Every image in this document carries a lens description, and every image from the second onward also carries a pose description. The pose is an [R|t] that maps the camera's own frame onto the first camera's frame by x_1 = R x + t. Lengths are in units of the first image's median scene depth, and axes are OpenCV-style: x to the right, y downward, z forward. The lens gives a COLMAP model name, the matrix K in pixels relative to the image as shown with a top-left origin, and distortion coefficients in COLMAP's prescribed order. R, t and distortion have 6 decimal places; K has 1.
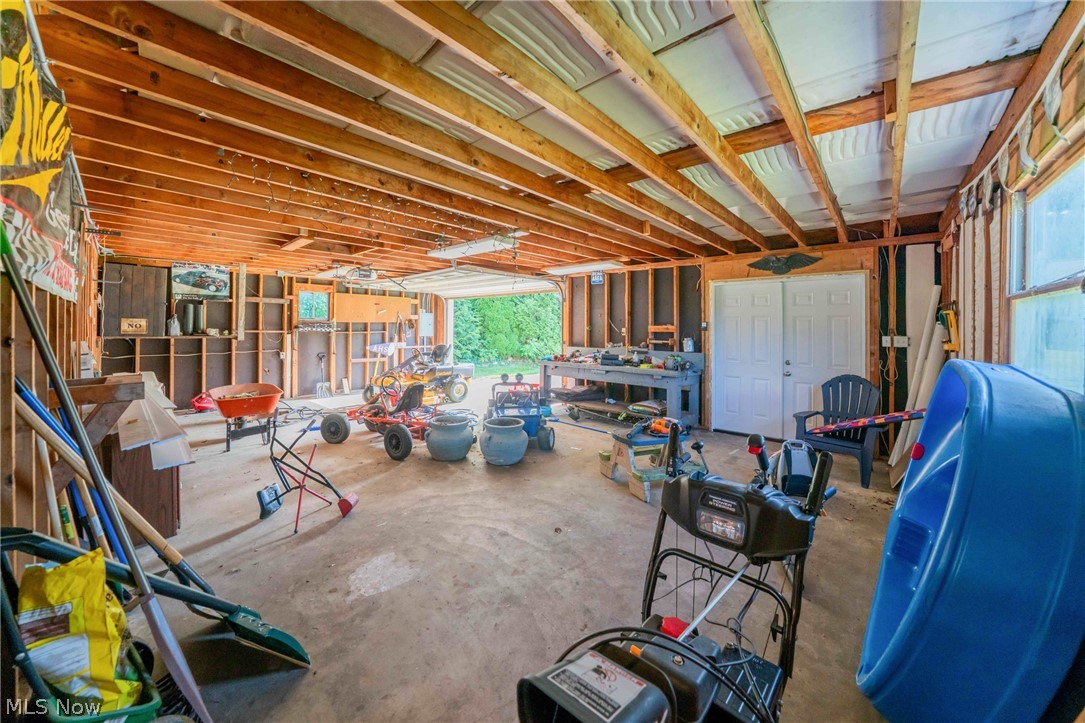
lens RADIAL K [[380.0, 0, 542.9], [0, 380.0, 328.6], [0, 0, 1]] dist [-0.019141, -0.000412]
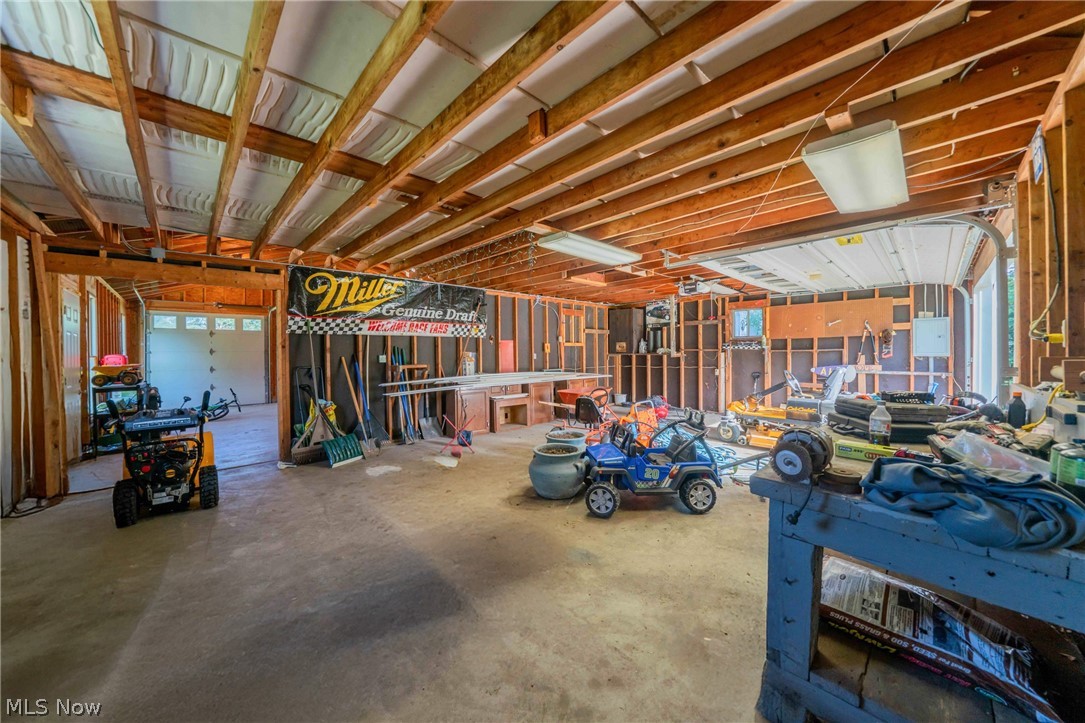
lens RADIAL K [[380.0, 0, 542.9], [0, 380.0, 358.7], [0, 0, 1]] dist [-0.019141, -0.000412]
pose [[-0.073606, 0.013759, -0.997192, 0.425394], [0.007615, 0.999883, 0.013234, 0.014951], [0.997258, -0.006619, -0.073703, 0.575175]]
